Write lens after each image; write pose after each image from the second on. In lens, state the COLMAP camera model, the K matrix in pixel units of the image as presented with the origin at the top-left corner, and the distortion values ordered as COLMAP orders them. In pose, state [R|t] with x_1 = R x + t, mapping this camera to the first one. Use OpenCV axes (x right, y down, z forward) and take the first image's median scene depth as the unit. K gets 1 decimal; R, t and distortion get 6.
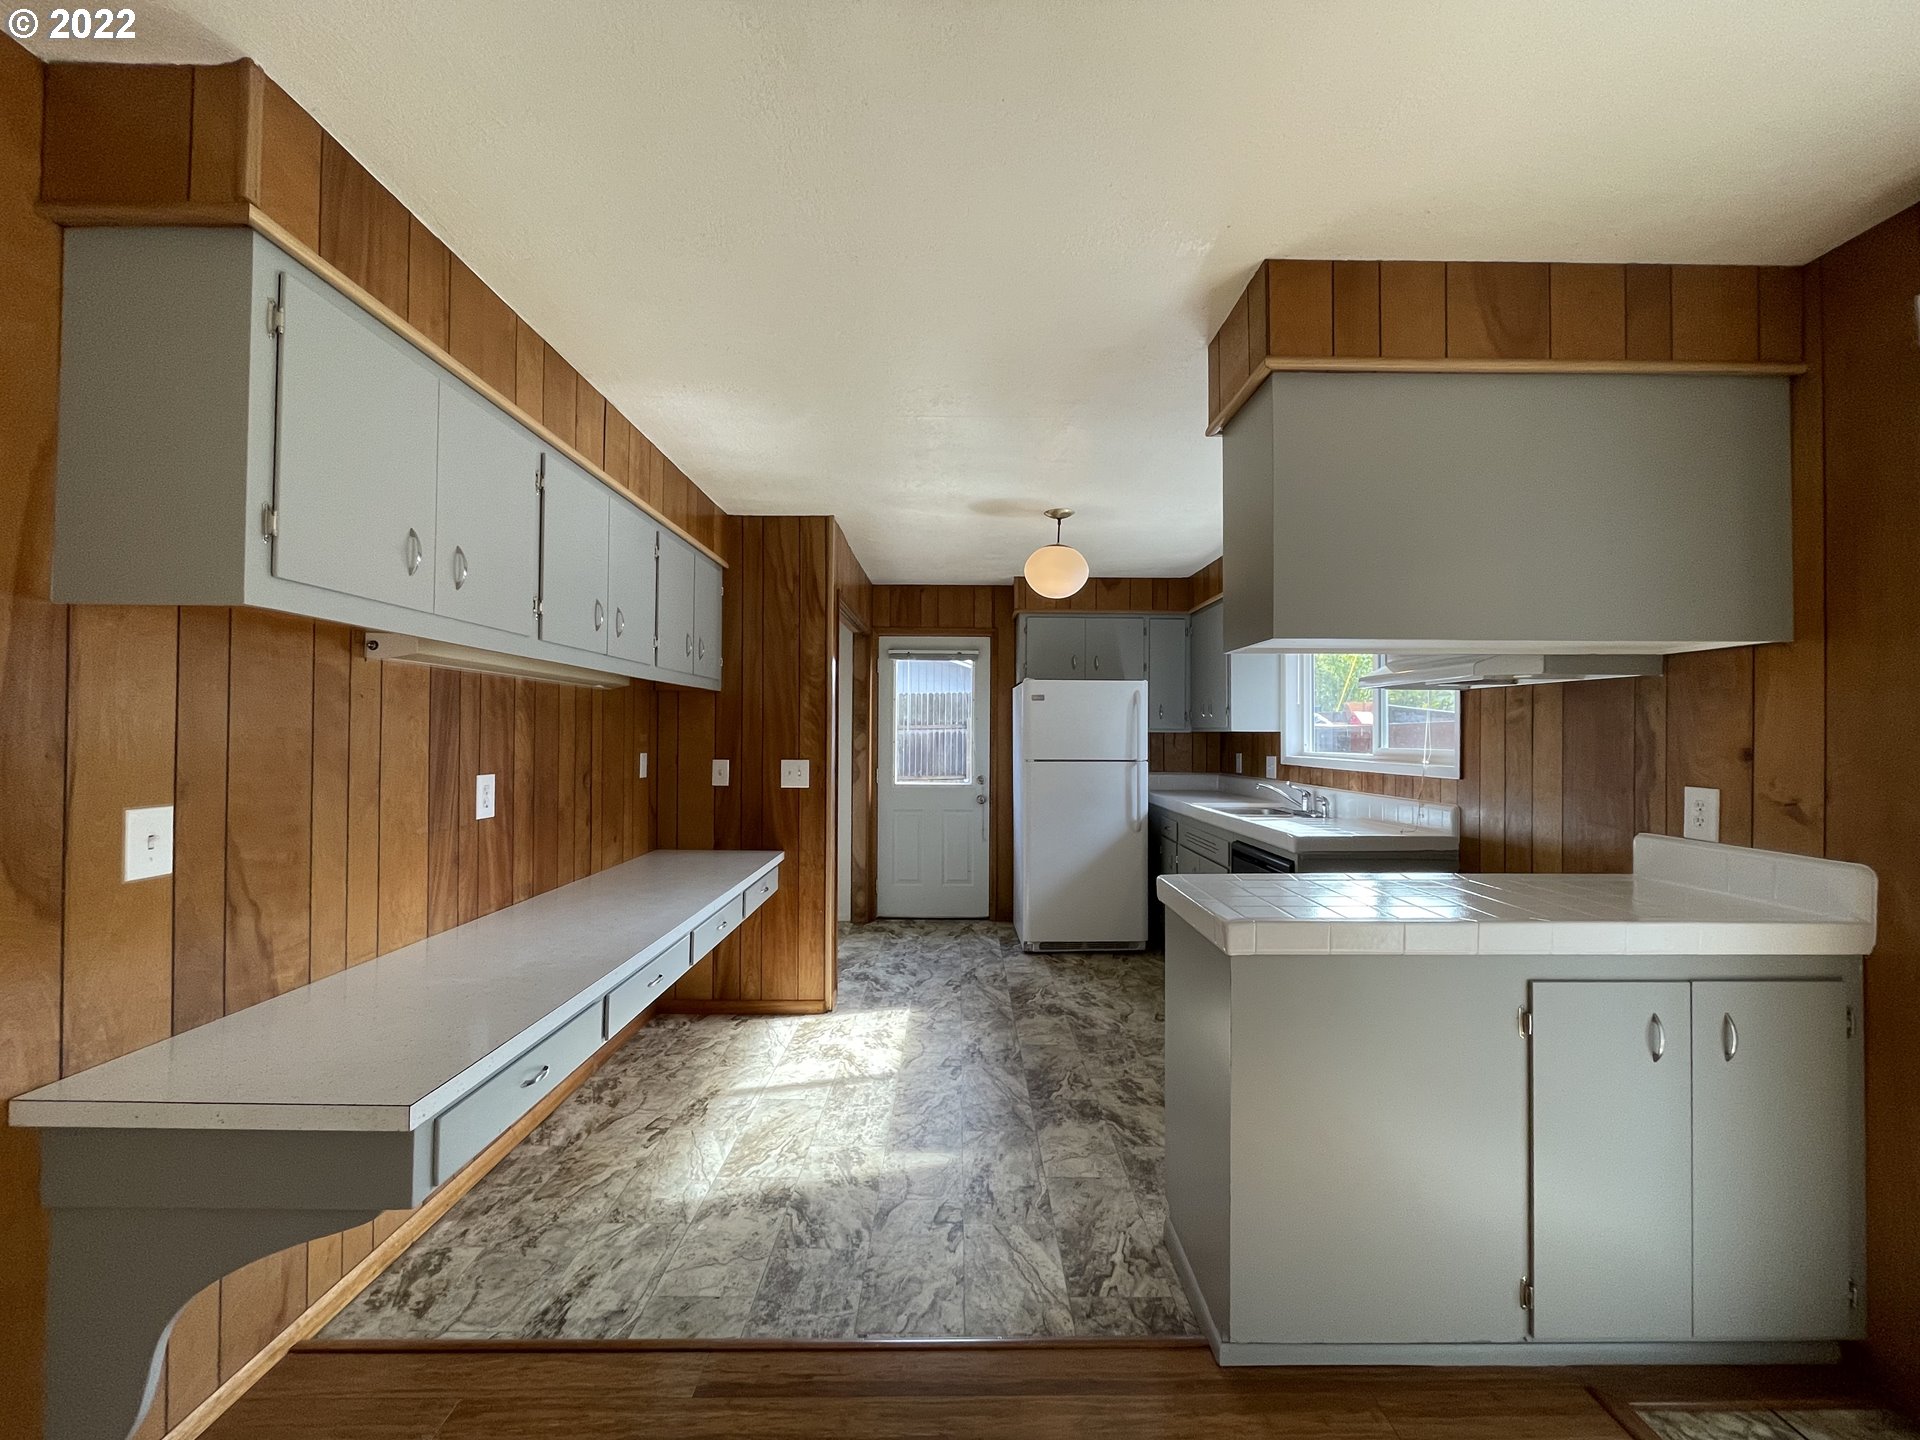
lens RADIAL K [[773.0, 0, 961.1], [0, 773.0, 723.4], [0, 0, 1]] dist [-0.001565, -0.000204]
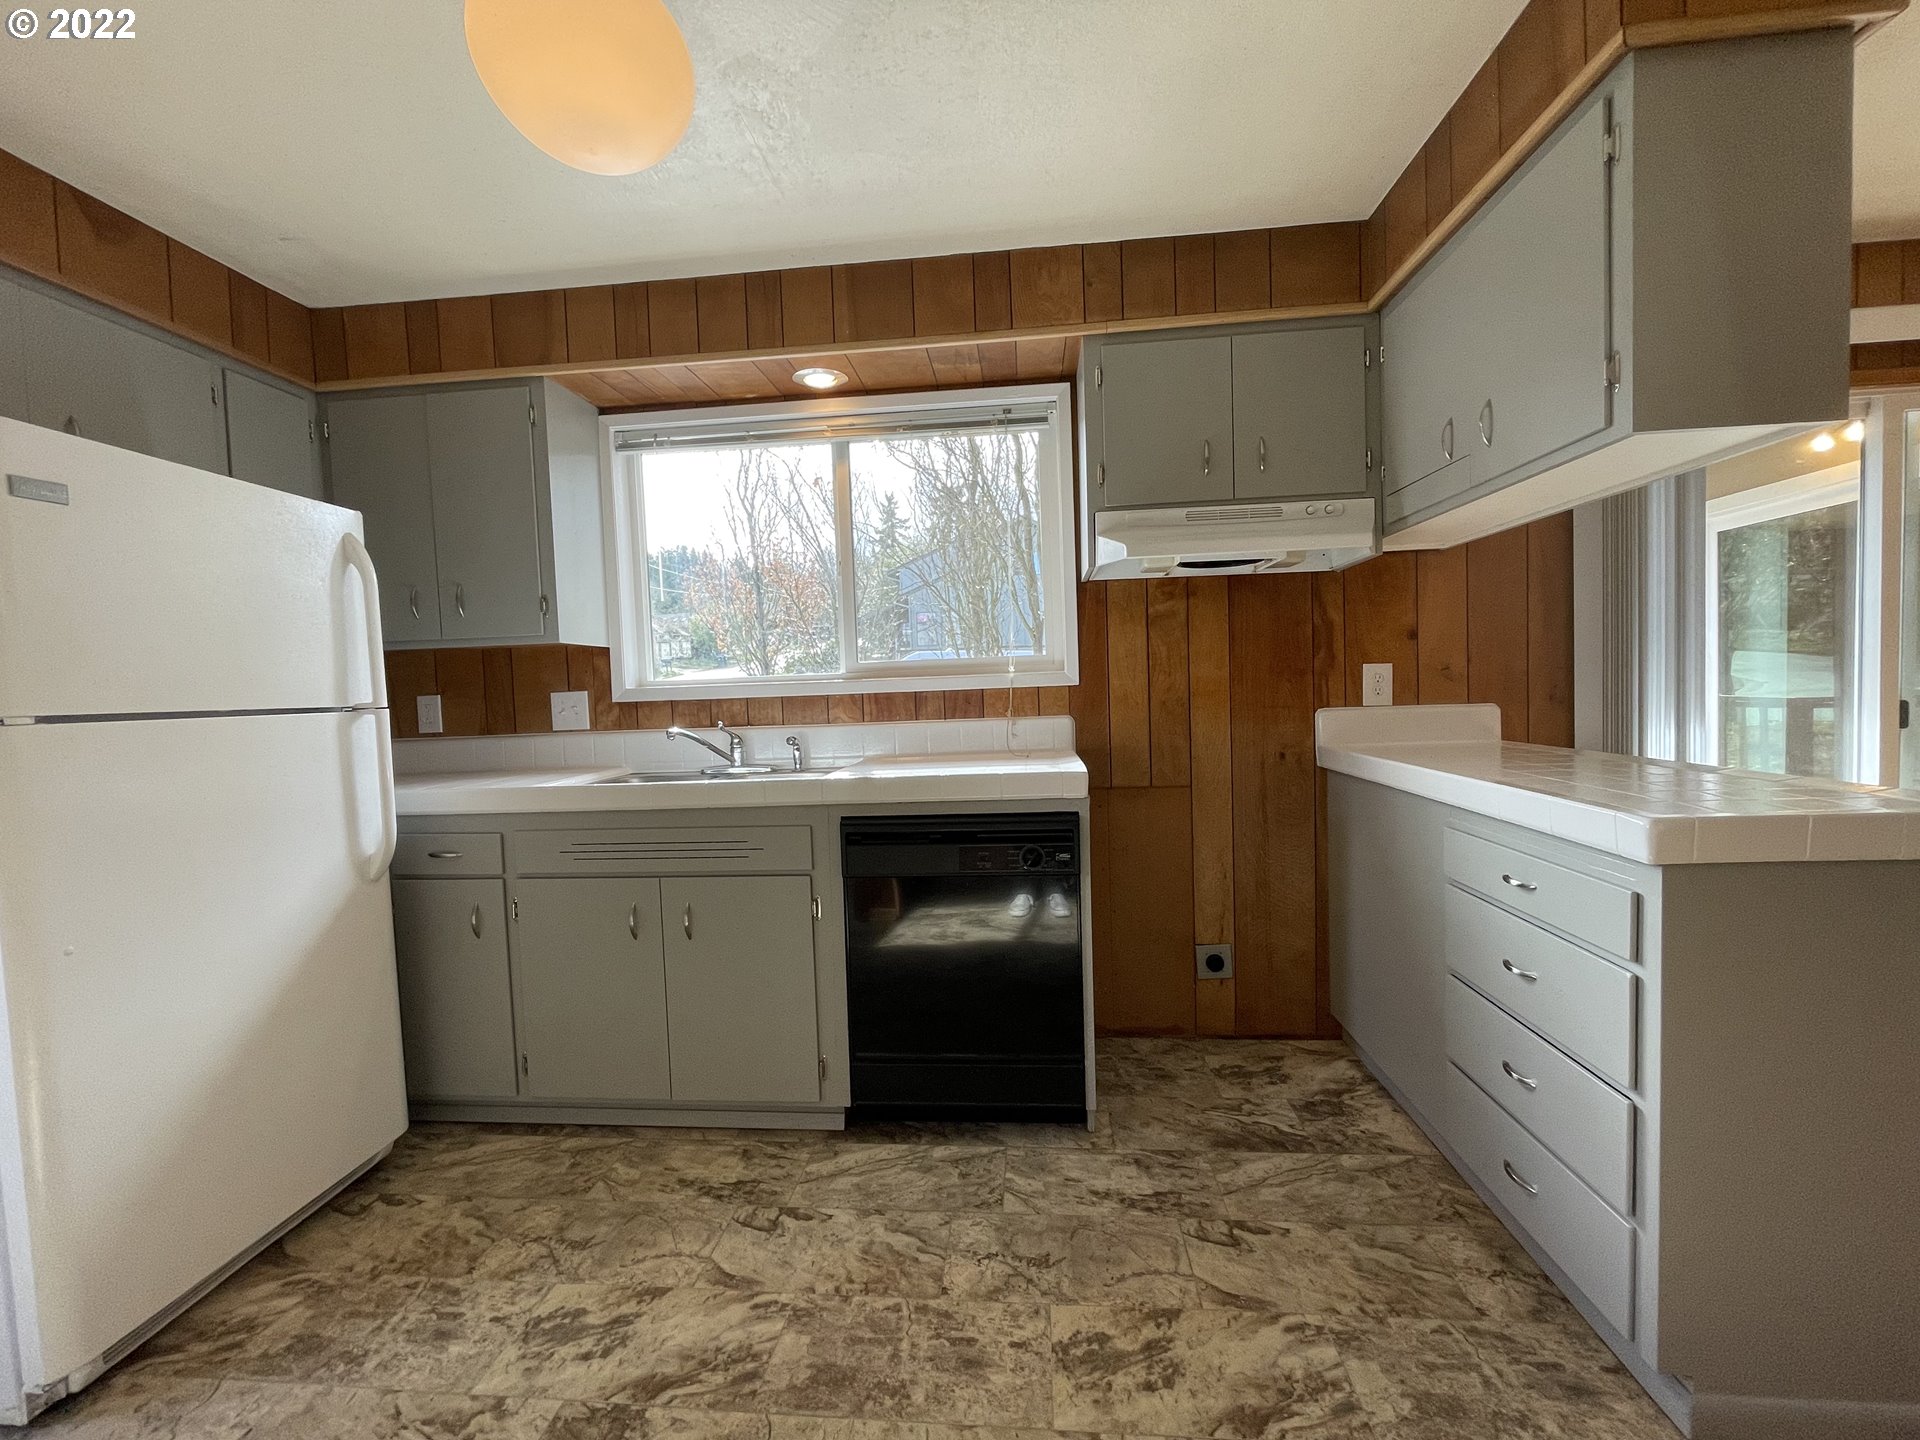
lens RADIAL K [[773.0, 0, 961.1], [0, 773.0, 723.4], [0, 0, 1]] dist [-0.001565, -0.000204]
pose [[0.096752, -0.054698, 0.993804, -0.202569], [0.022166, 0.998360, 0.052791, 0.058072], [-0.995062, 0.016922, 0.097806, 0.909121]]
